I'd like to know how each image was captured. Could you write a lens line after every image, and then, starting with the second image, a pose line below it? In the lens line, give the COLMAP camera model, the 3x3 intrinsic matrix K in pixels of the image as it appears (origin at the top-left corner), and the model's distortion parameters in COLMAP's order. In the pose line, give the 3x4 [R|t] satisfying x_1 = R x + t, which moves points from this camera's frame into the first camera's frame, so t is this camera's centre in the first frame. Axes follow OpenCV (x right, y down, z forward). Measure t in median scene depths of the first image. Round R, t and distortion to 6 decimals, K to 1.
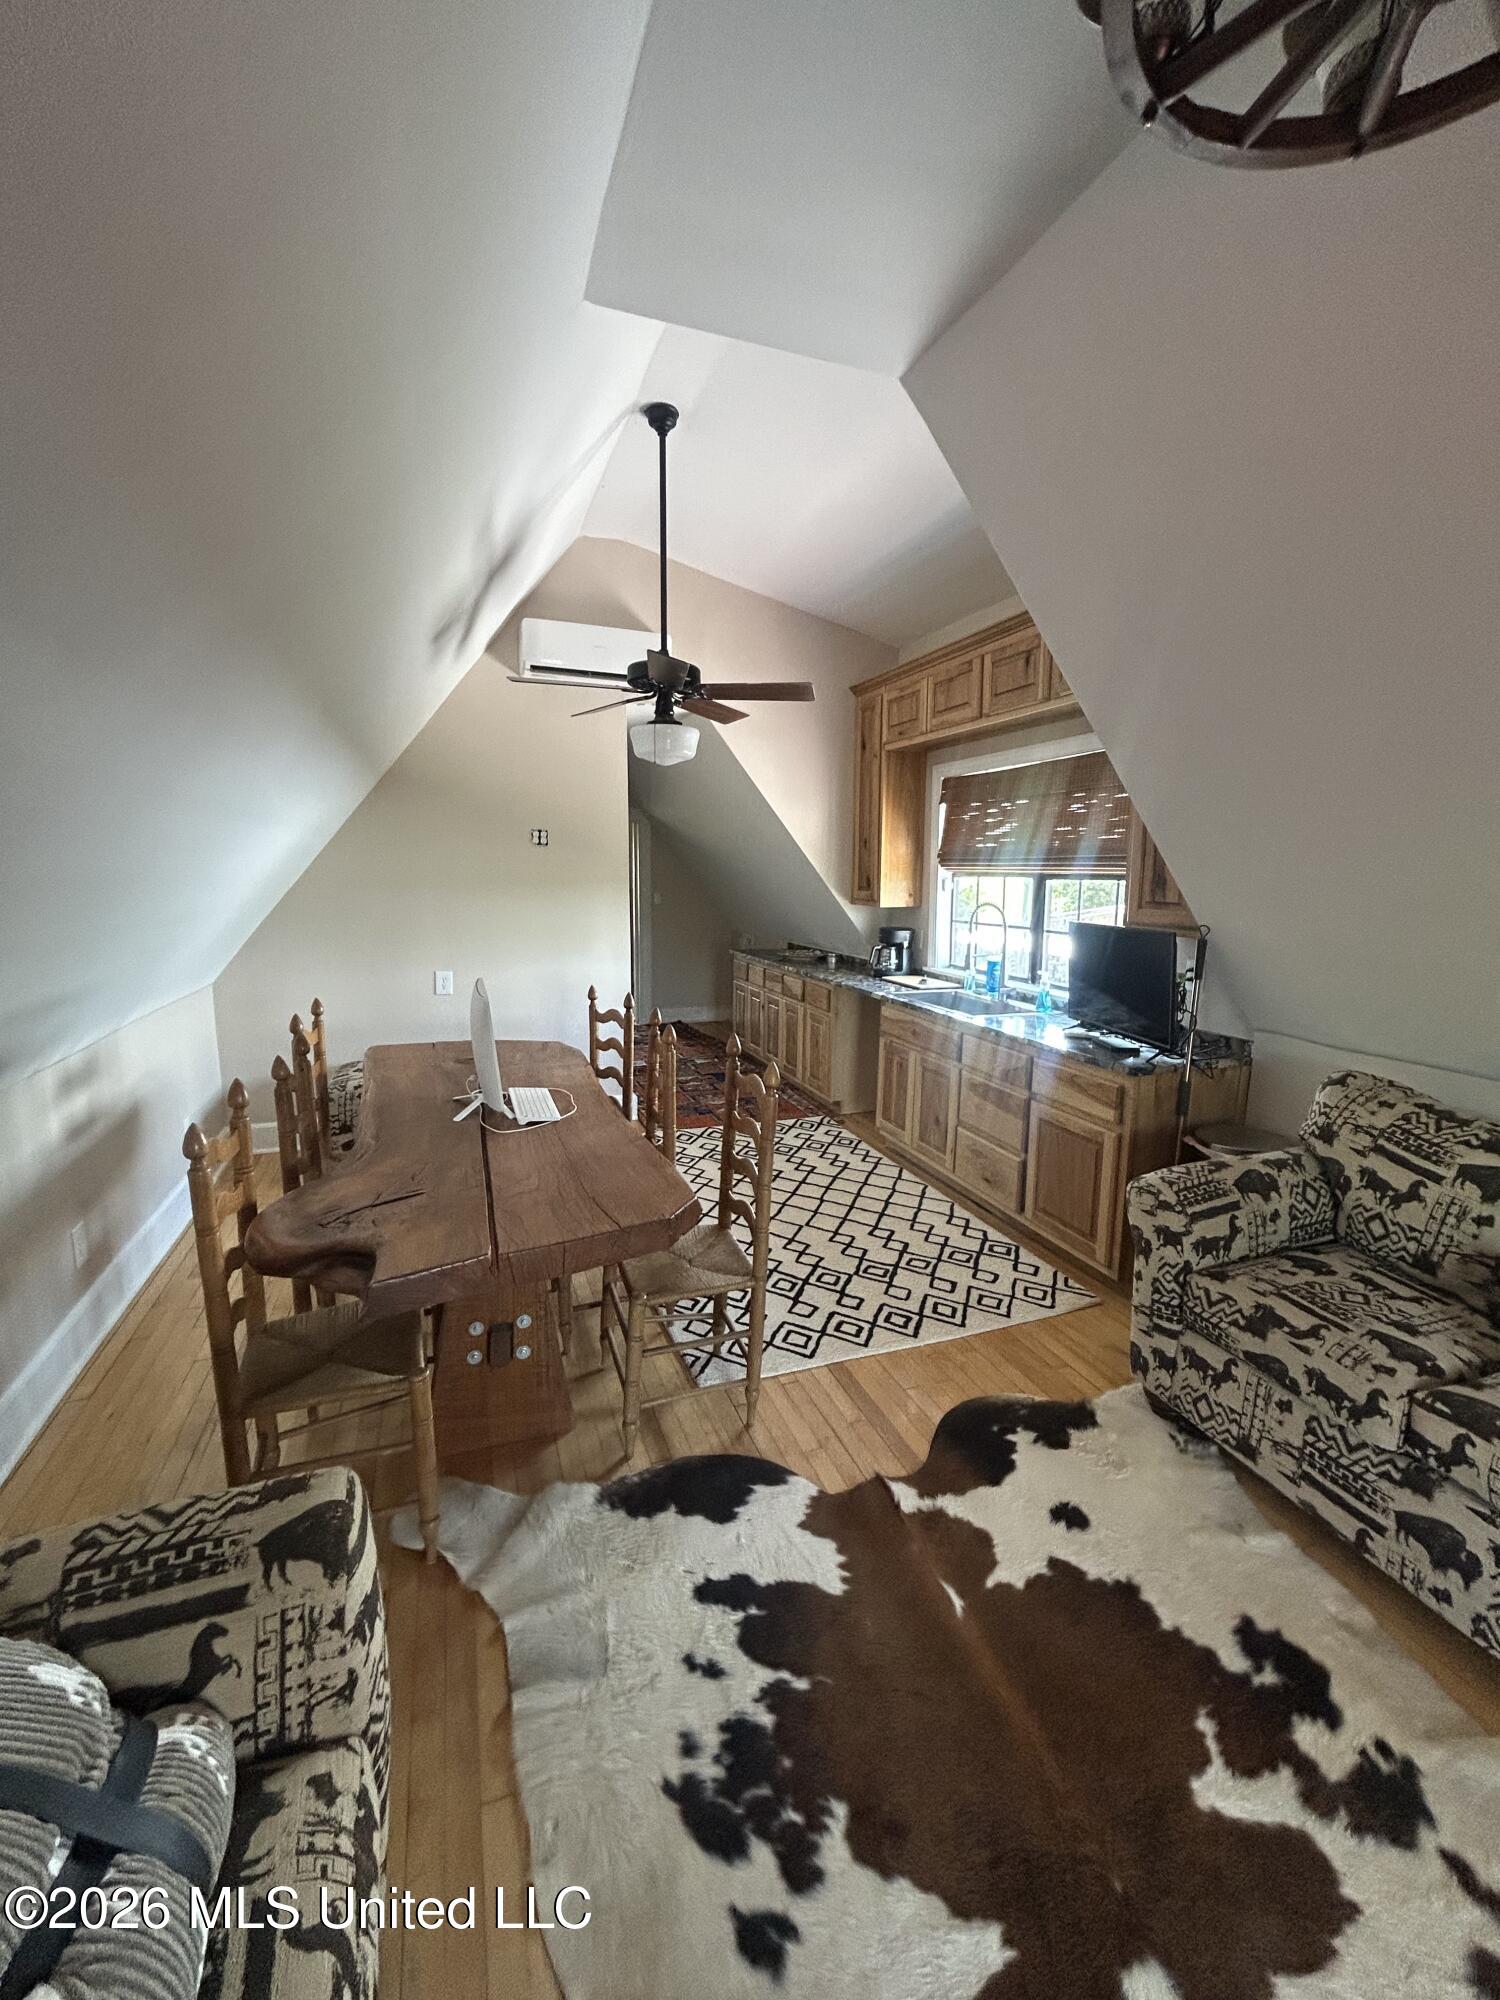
lens RADIAL K [[821.1, 0, 755.0], [0, 821.1, 996.1], [0, 0, 1]] dist [0.001770, 0.000356]
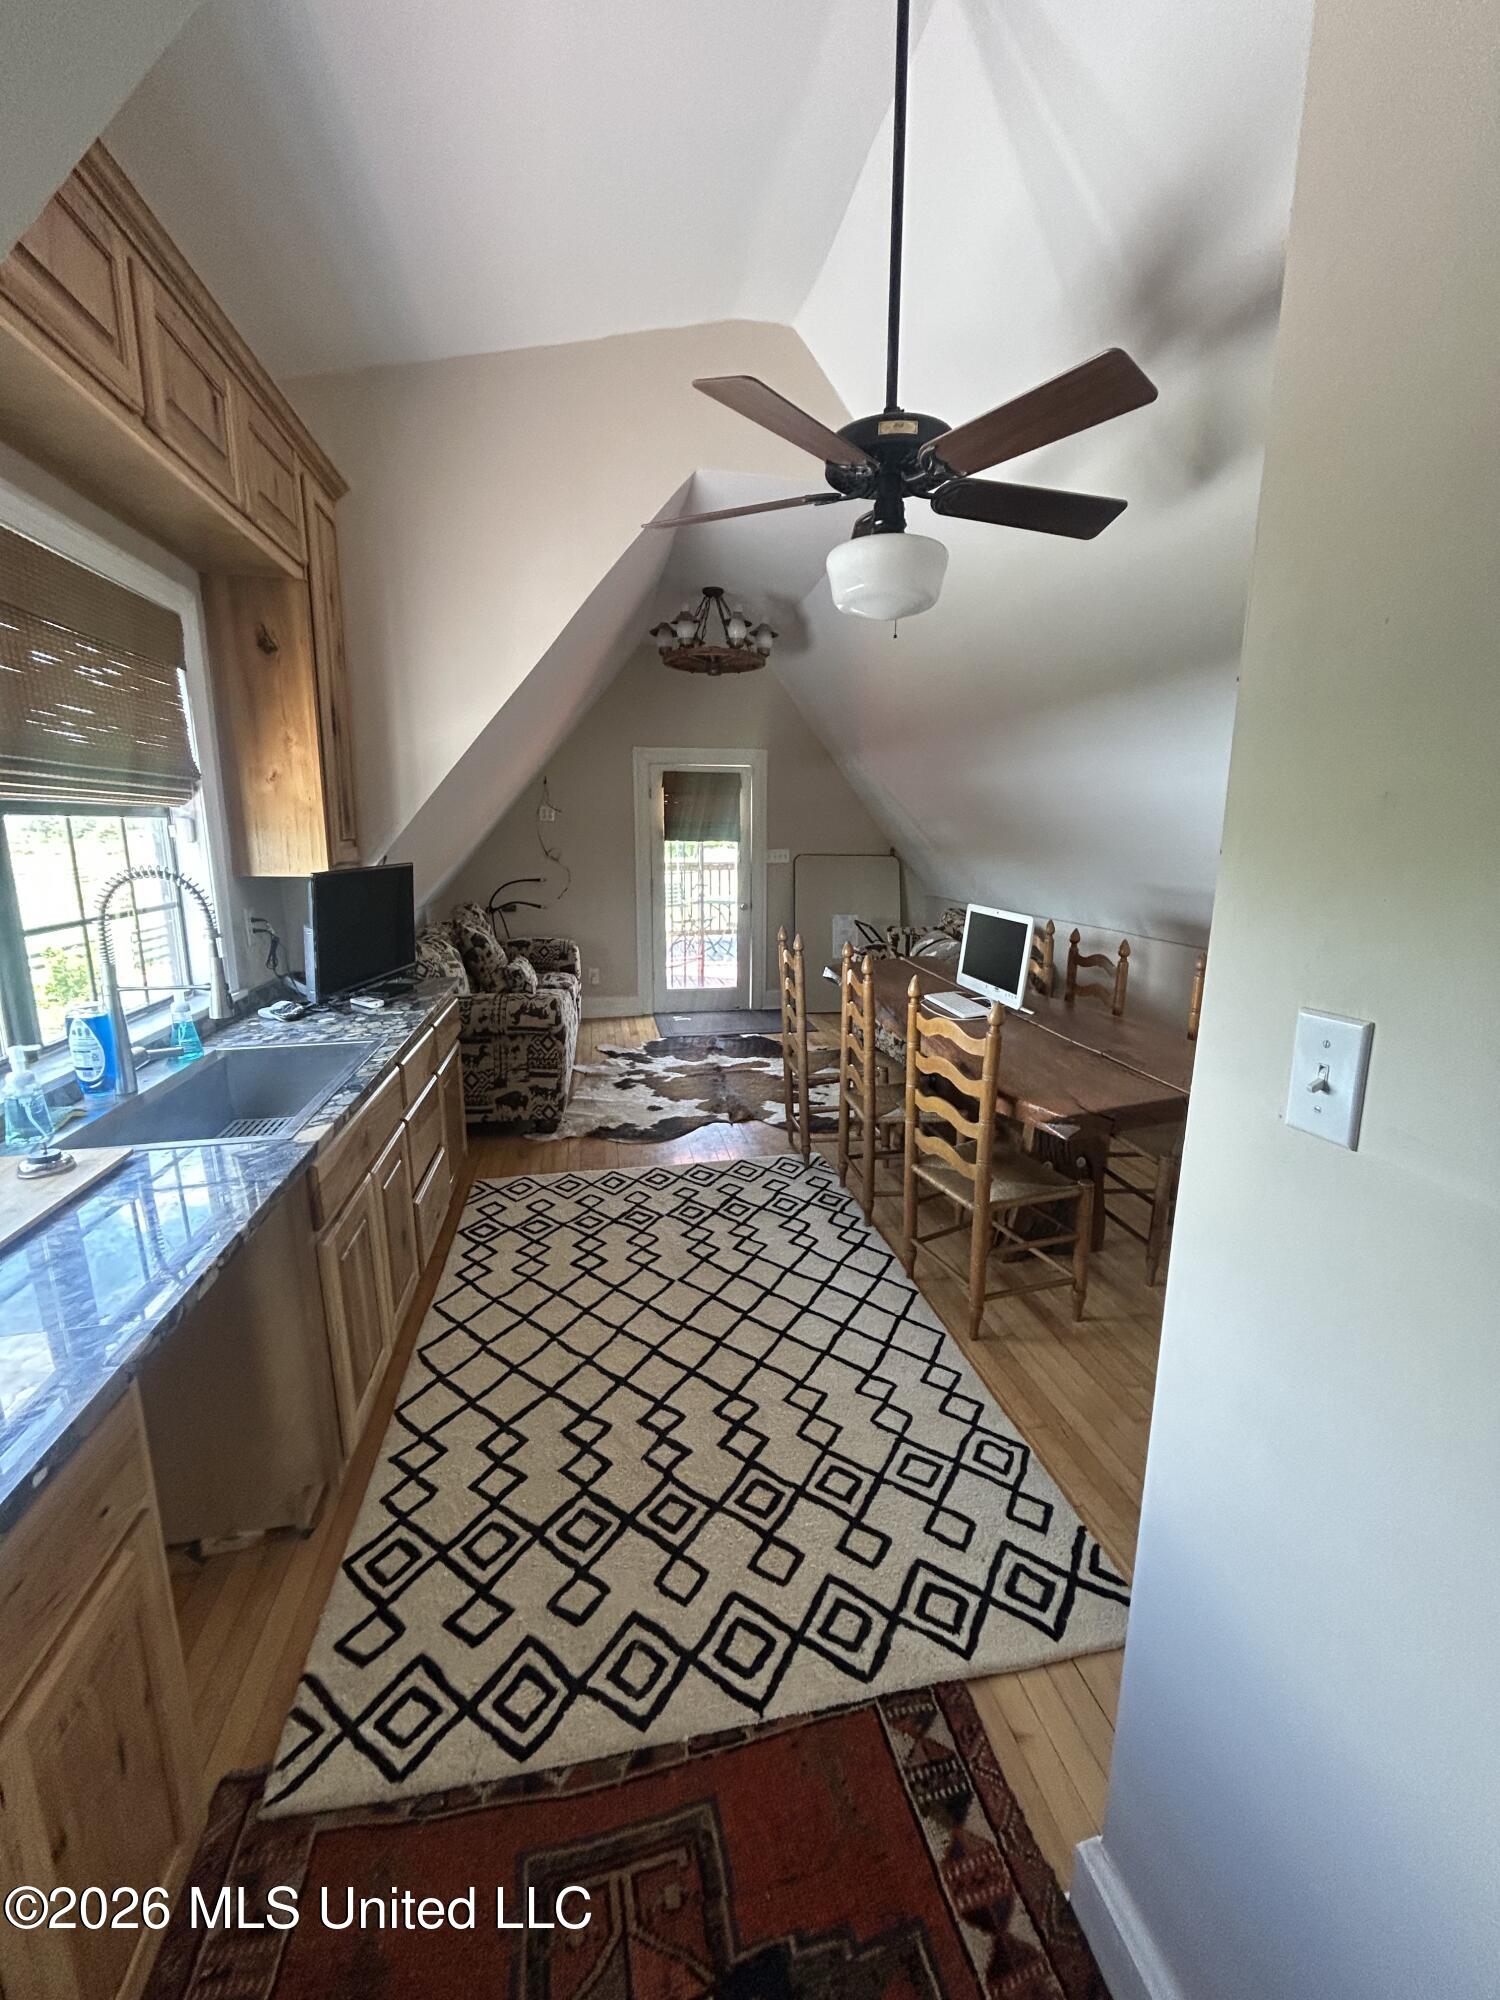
lens RADIAL K [[821.1, 0, 755.0], [0, 821.1, 996.1], [0, 0, 1]] dist [0.001770, 0.000356]
pose [[-0.987229, -0.040009, 0.154202, -0.131138], [0.015661, 0.938888, 0.343867, -0.251526], [-0.158536, 0.341891, -0.926271, 1.784461]]
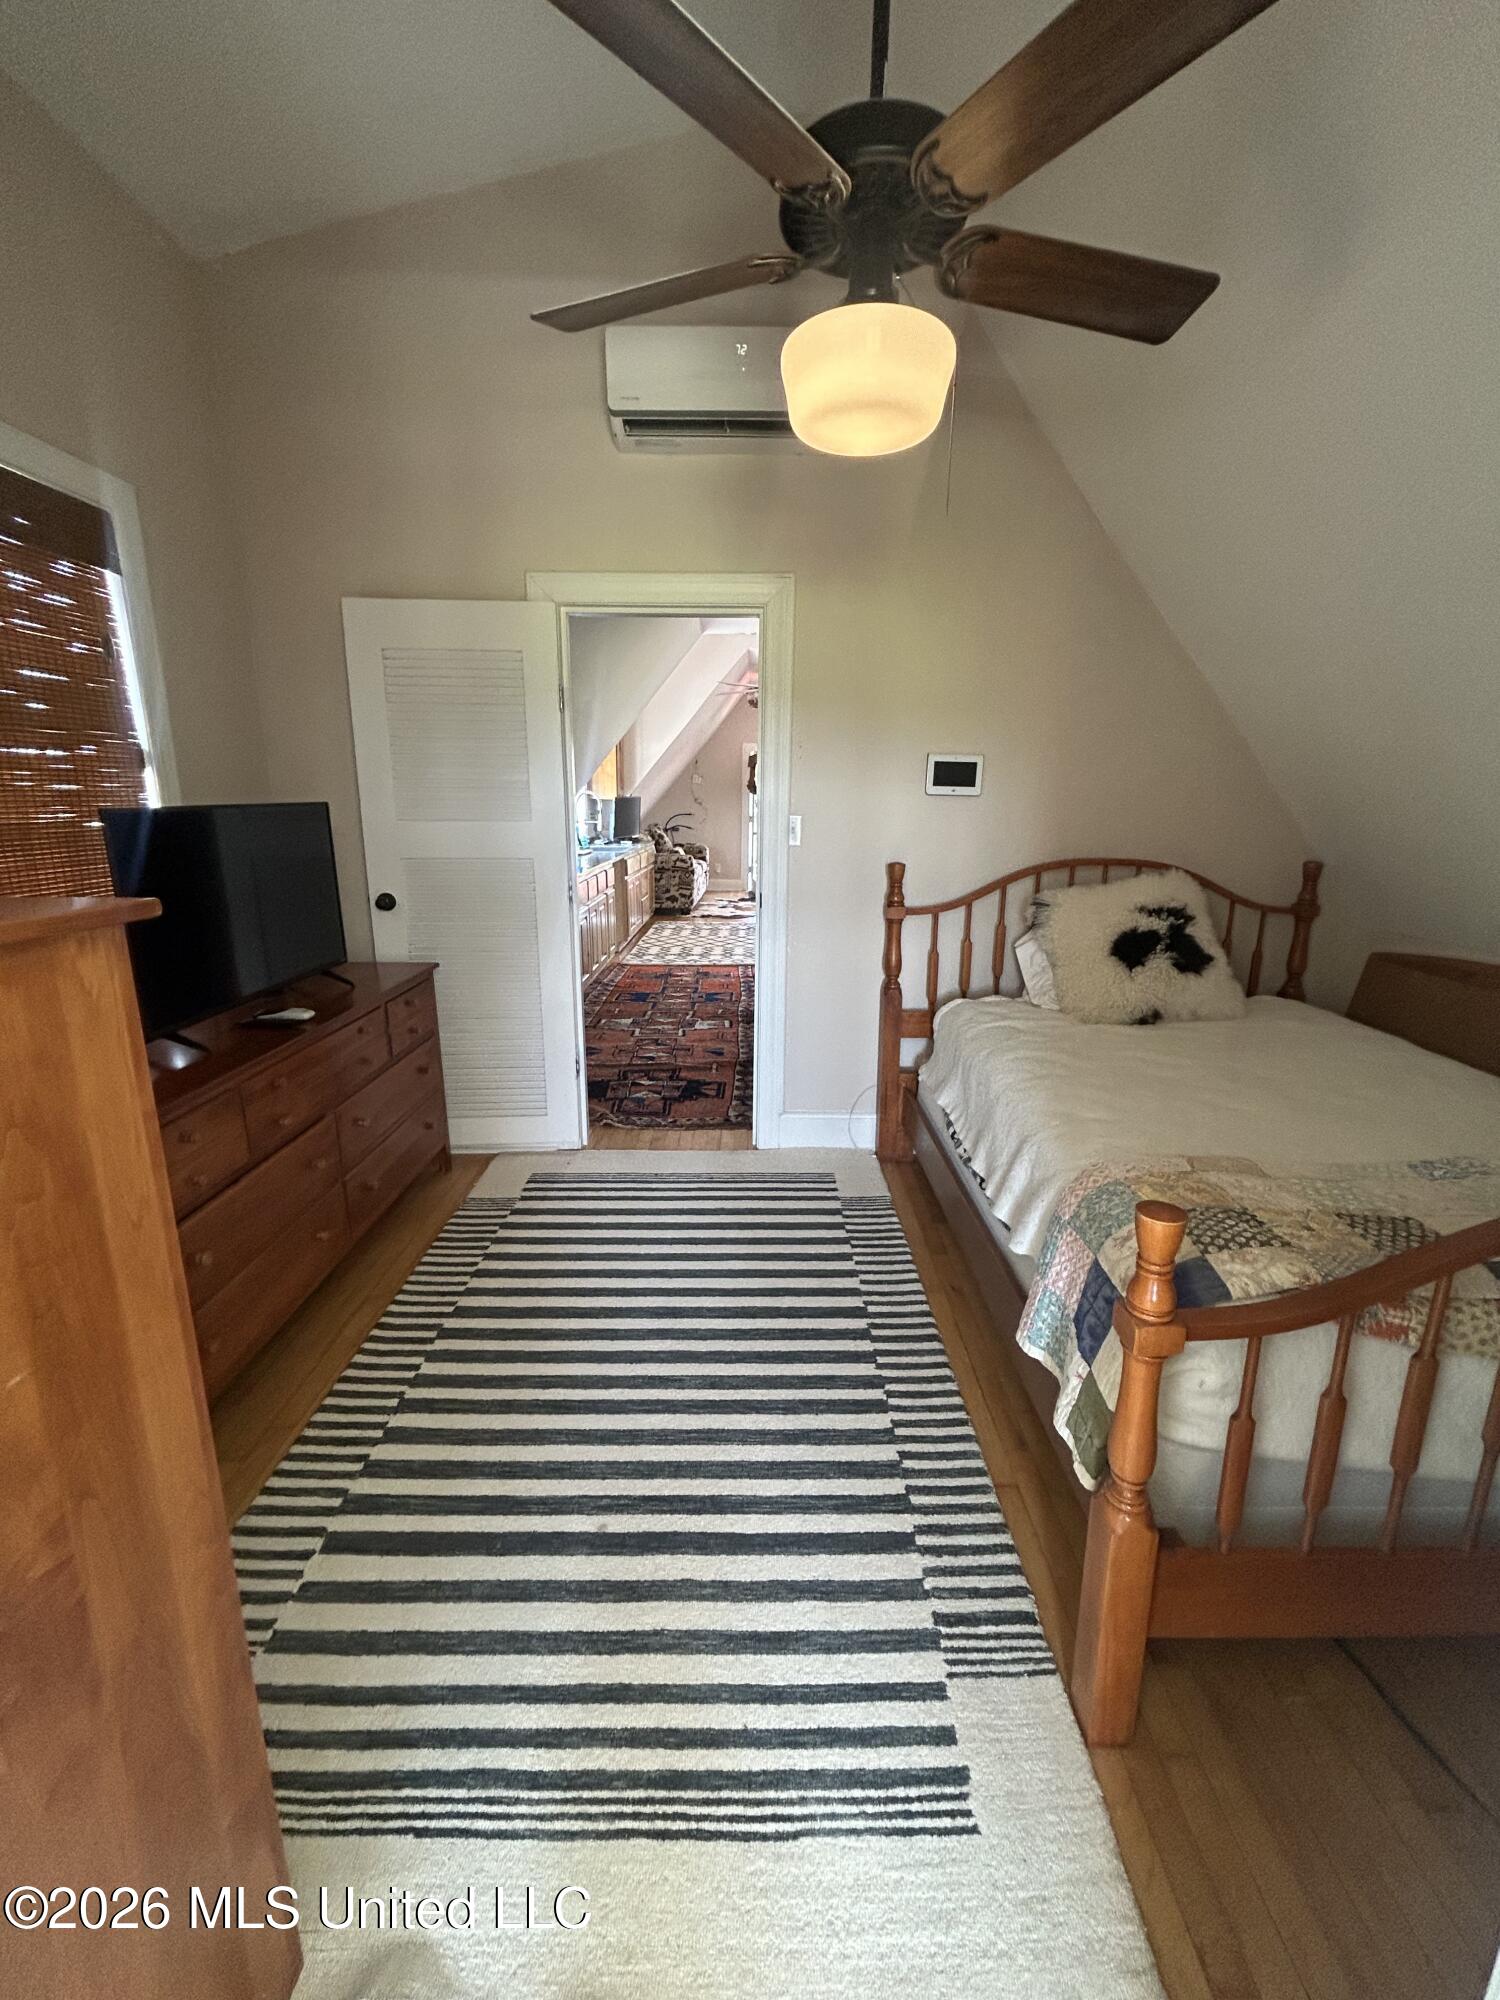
lens RADIAL K [[821.1, 0, 755.0], [0, 821.1, 996.1], [0, 0, 1]] dist [0.001770, 0.000356]
pose [[-0.936069, -0.100264, 0.337226, -0.891136], [0.035668, 0.926545, 0.374489, -0.457916], [-0.350003, 0.362576, -0.863734, 3.313402]]
